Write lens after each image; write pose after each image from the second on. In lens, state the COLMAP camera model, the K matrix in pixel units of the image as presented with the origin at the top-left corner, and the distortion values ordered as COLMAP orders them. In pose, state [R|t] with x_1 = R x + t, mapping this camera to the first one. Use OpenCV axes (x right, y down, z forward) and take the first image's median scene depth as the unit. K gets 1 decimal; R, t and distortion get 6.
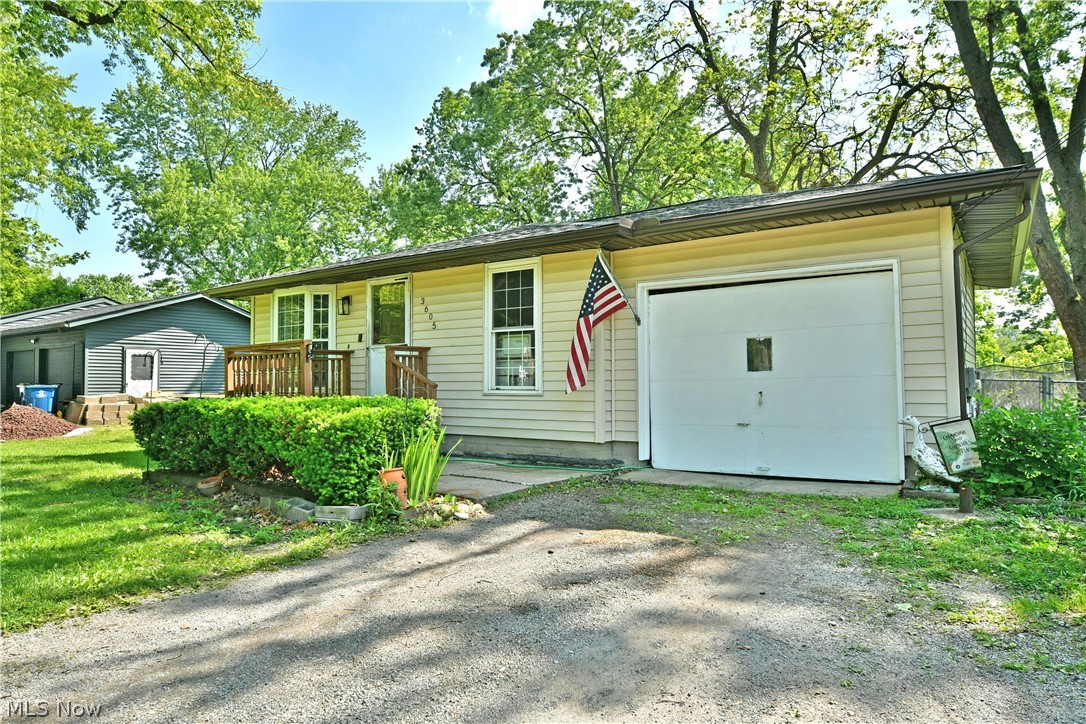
lens RADIAL K [[654.5, 0, 535.5], [0, 654.5, 358.4], [0, 0, 1]] dist [-0.011397, -0.006085]
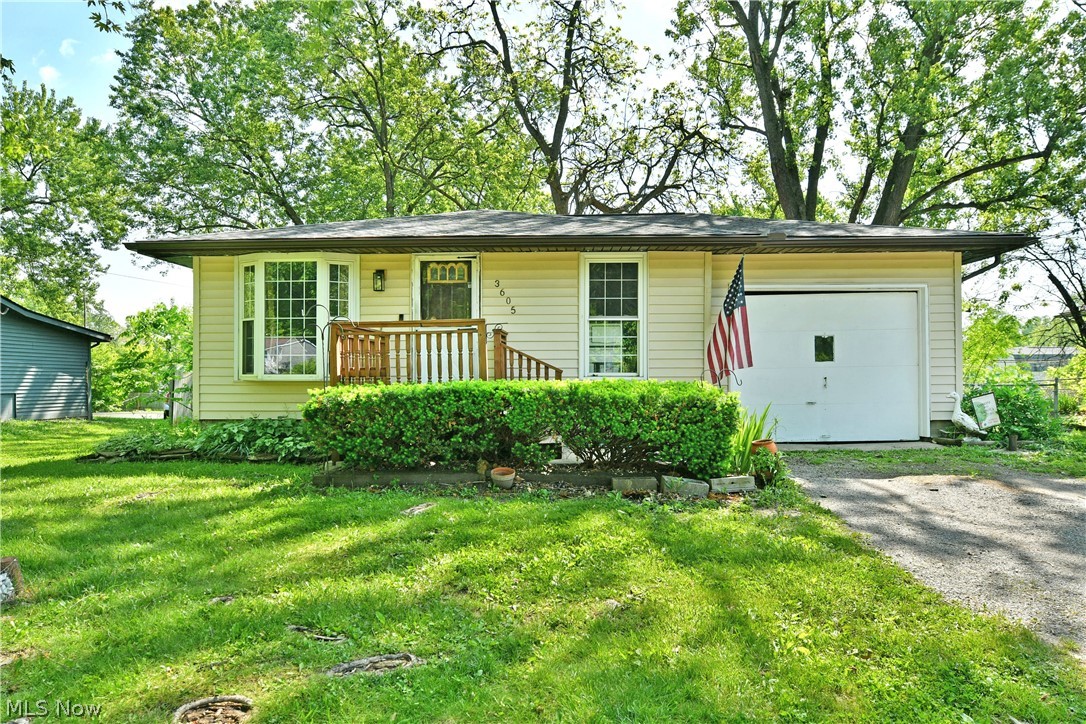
lens RADIAL K [[681.3, 0, 540.4], [0, 681.3, 381.3], [0, 0, 1]] dist [-0.000667, -0.000933]
pose [[0.849472, 0.007653, 0.527578, -0.693291], [-0.023503, 0.999451, 0.023346, 0.033044], [-0.527110, -0.032232, 0.849186, 0.124313]]
